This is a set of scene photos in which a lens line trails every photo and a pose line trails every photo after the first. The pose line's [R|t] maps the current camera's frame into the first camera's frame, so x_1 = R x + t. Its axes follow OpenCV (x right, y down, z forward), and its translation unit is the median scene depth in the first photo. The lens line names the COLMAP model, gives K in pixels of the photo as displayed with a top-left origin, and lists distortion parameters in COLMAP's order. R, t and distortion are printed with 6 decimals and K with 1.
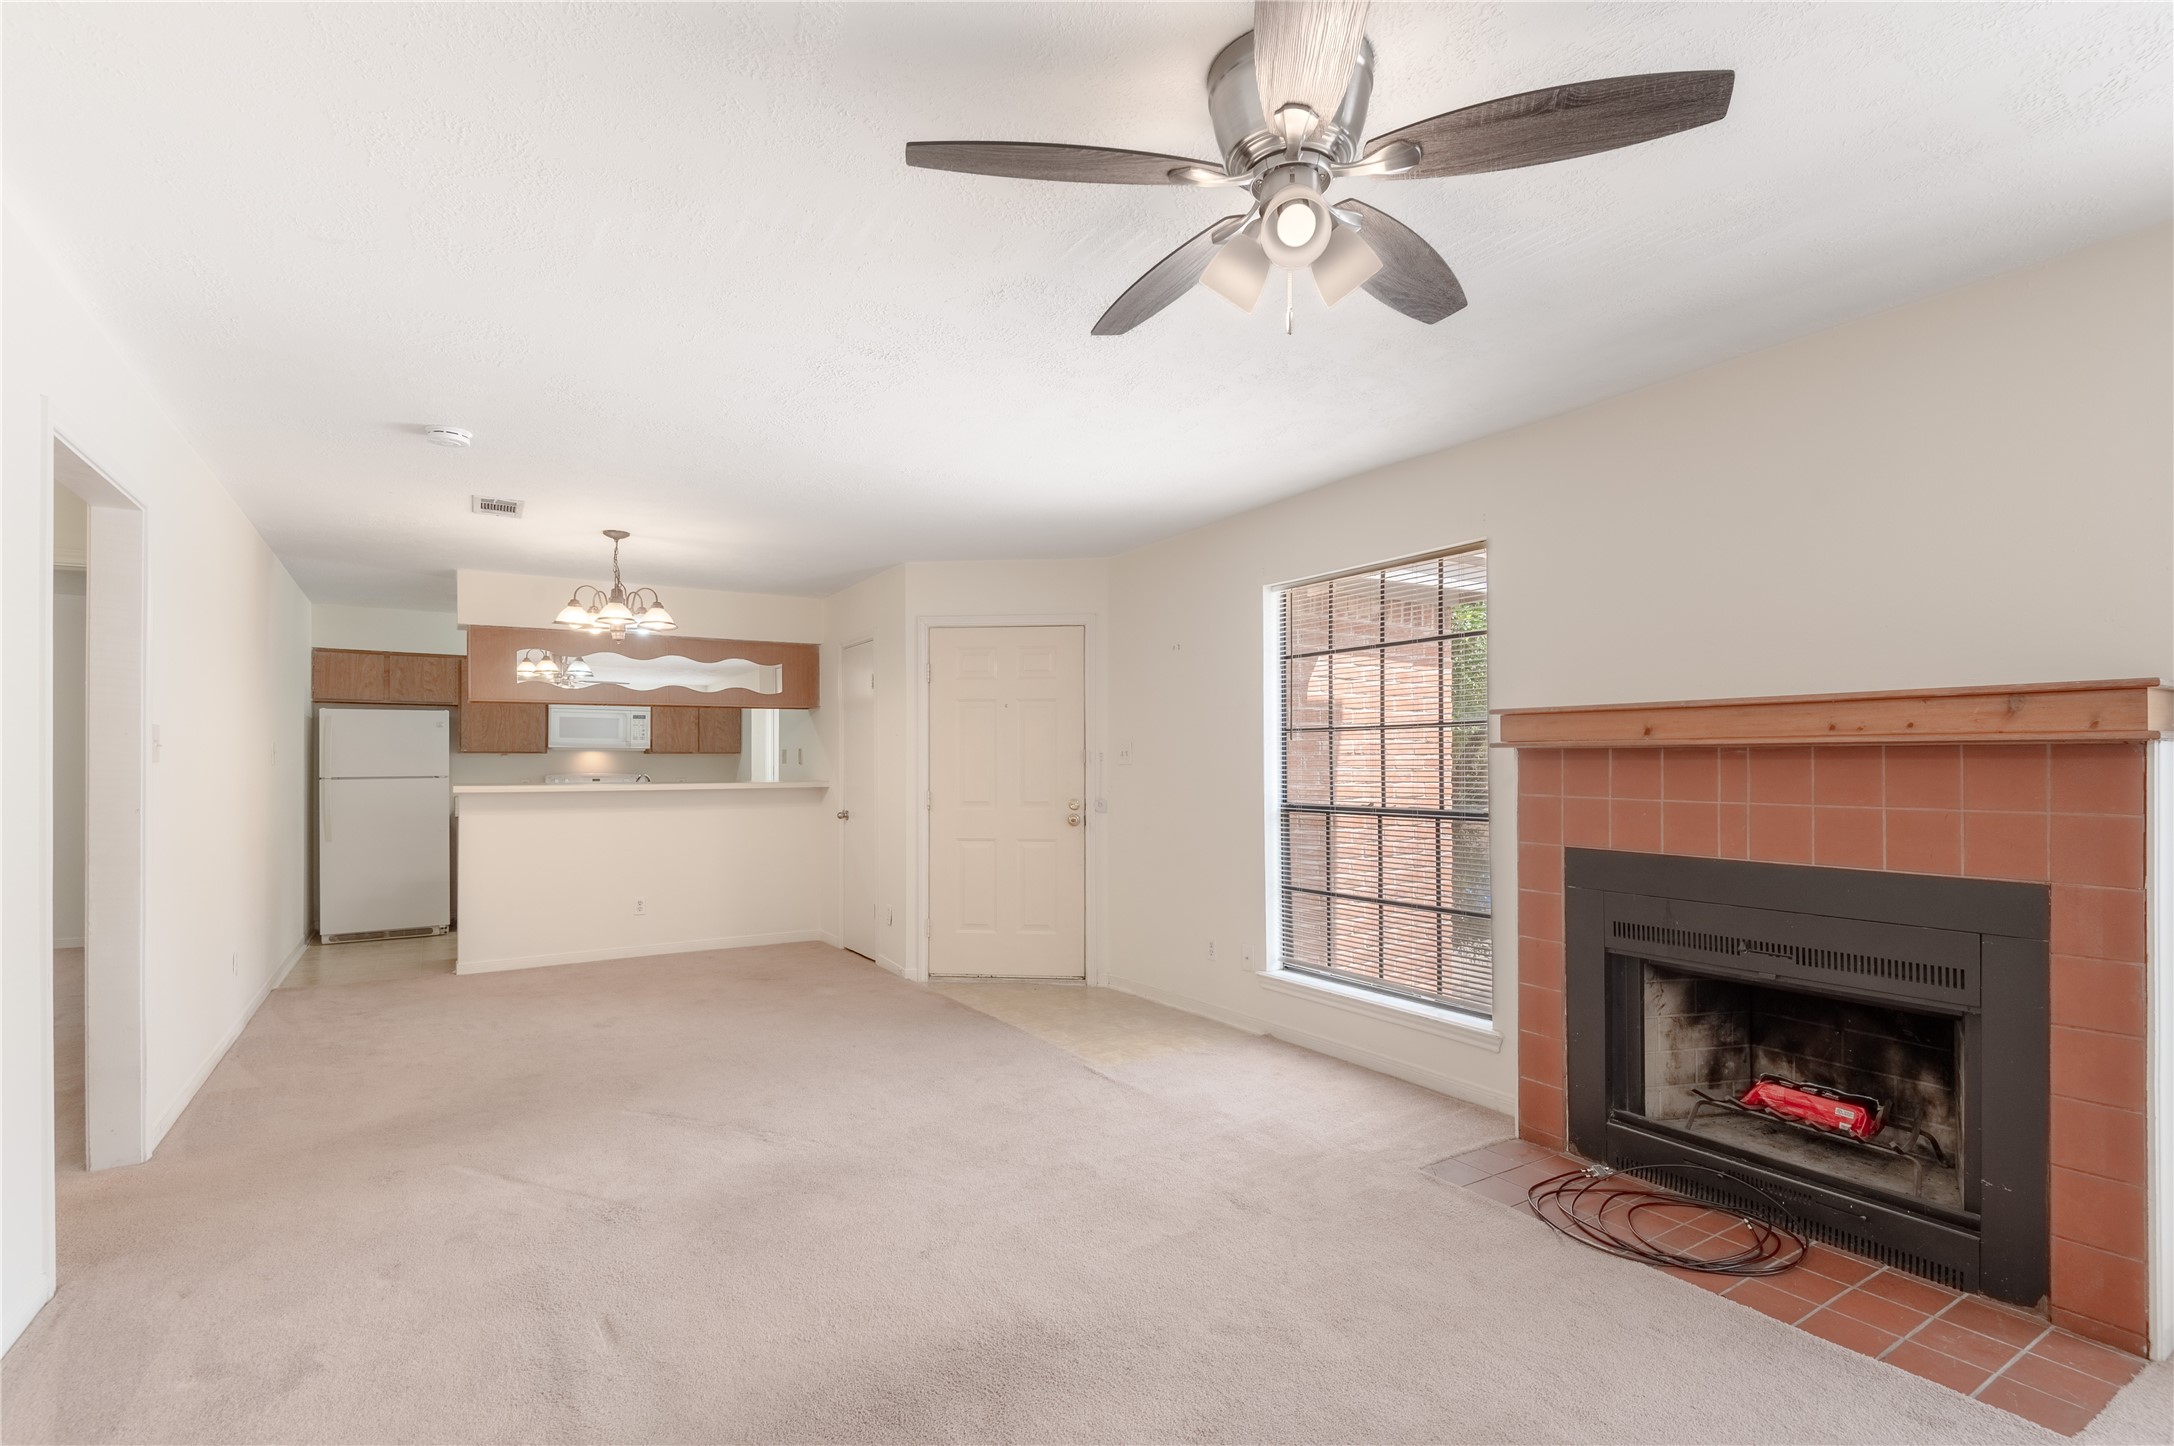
lens RADIAL K [[1011.6, 0, 1071.5], [0, 1011.6, 757.9], [0, 0, 1]] dist [0.021891, -0.014421]
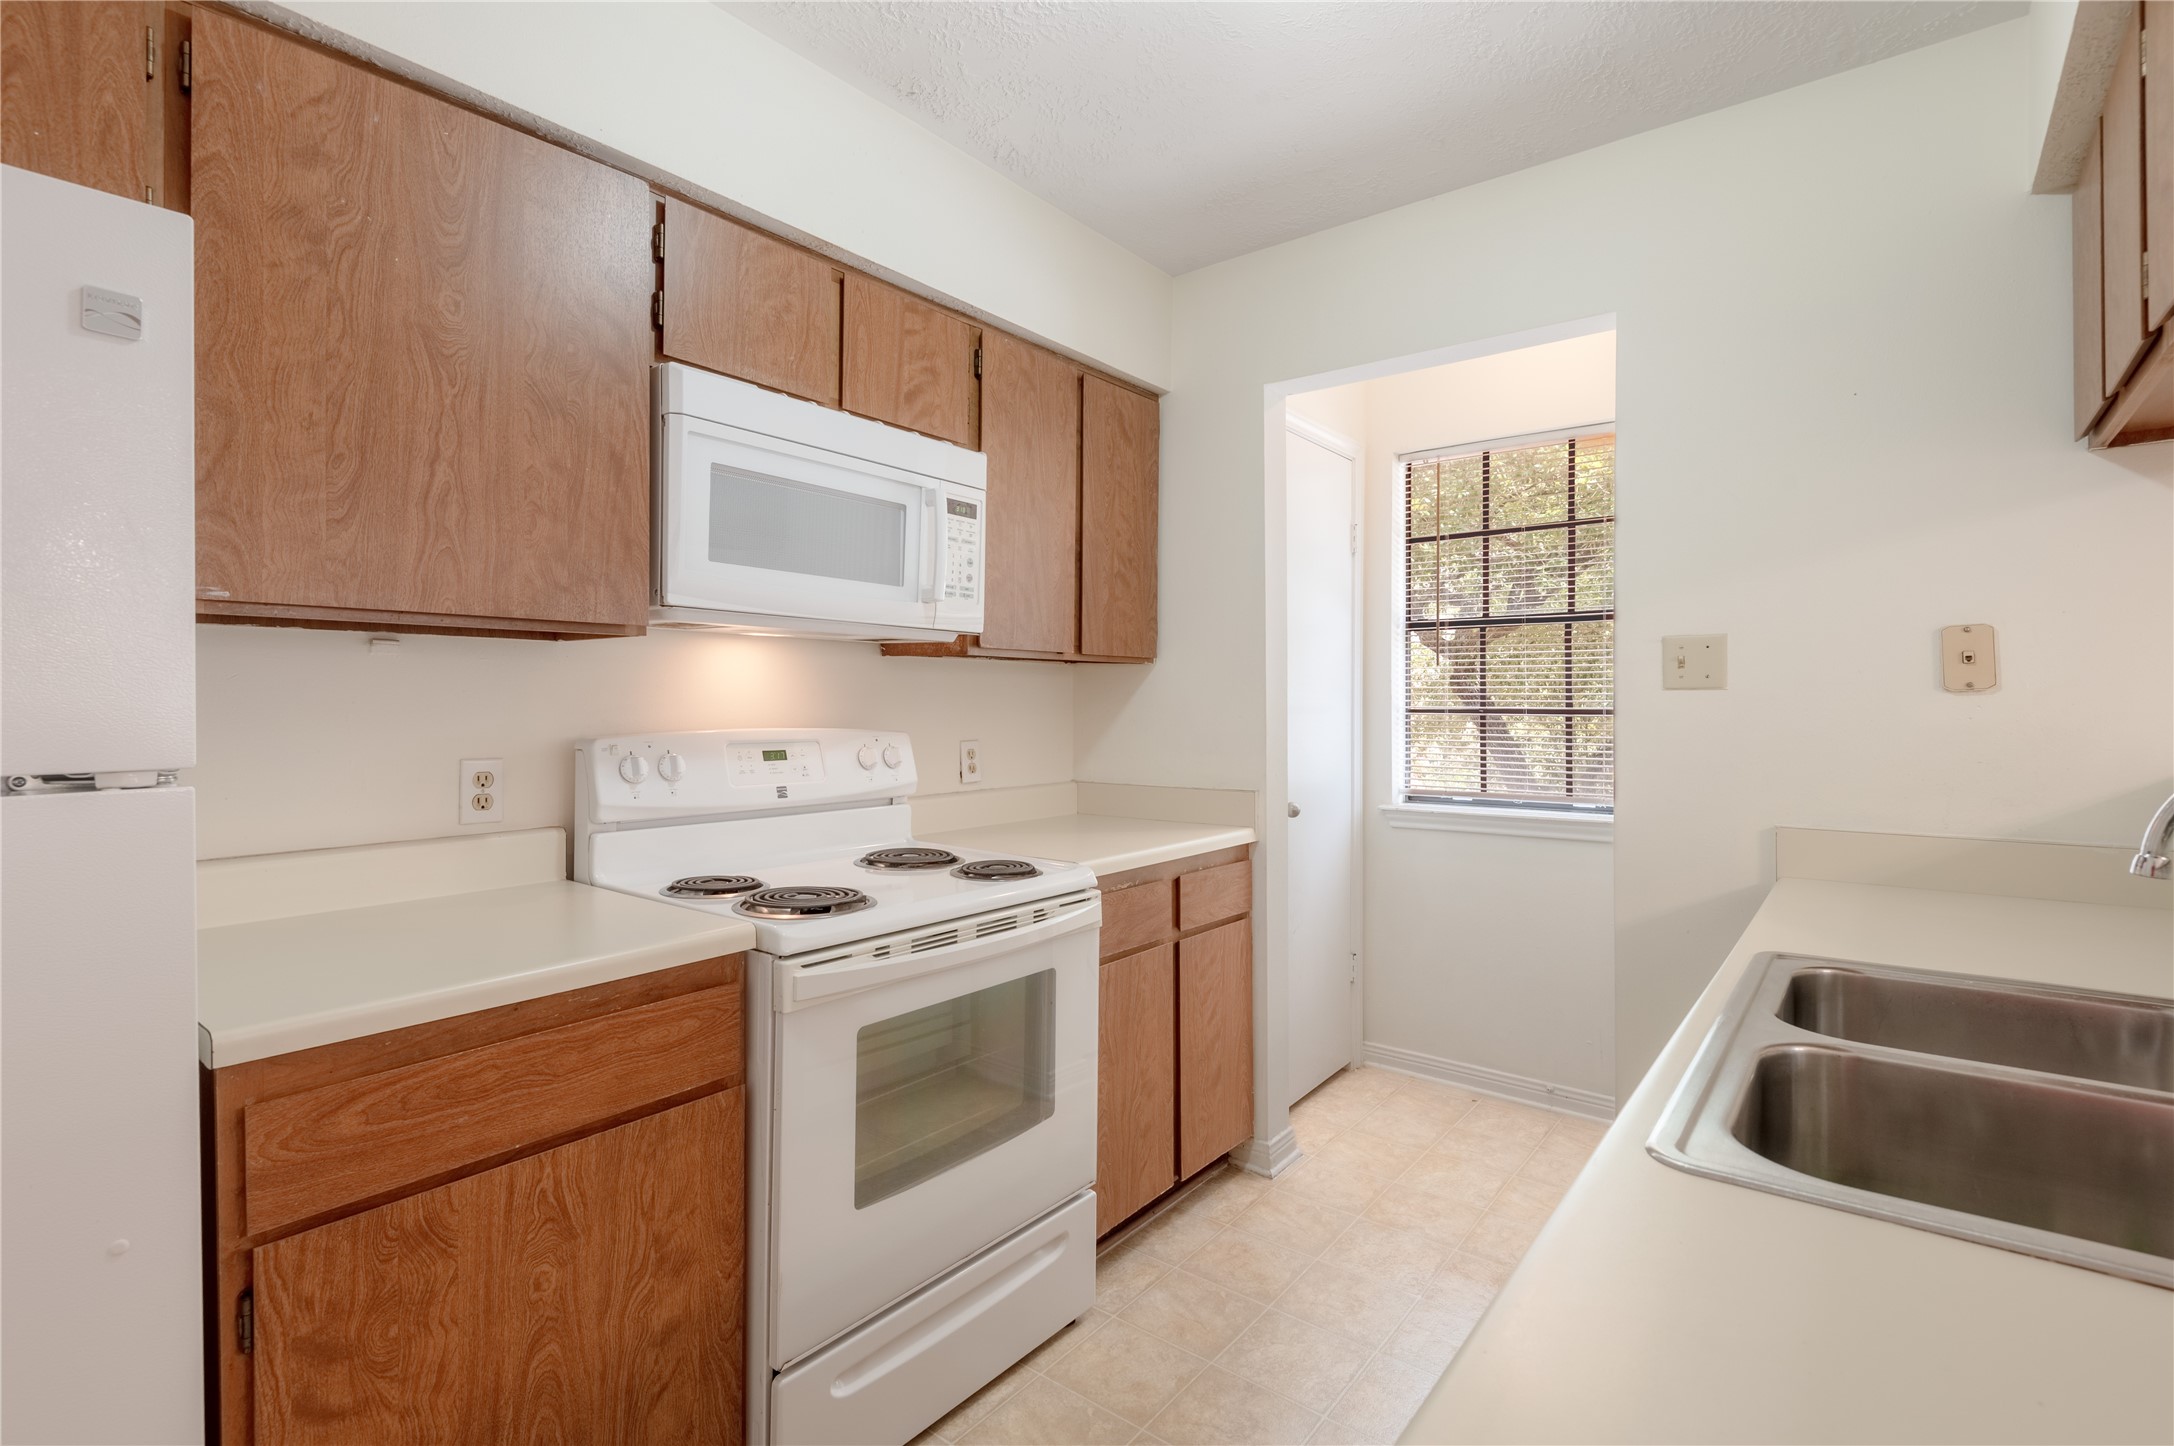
lens RADIAL K [[1011.6, 0, 1056.0], [0, 1011.6, 714.1], [0, 0, 1]] dist [0.021891, -0.014421]
pose [[0.950949, -0.000070, 0.309349, -0.585257], [-0.004433, 0.999894, 0.013852, 0.009833], [-0.309317, -0.014543, 0.950848, 0.907668]]
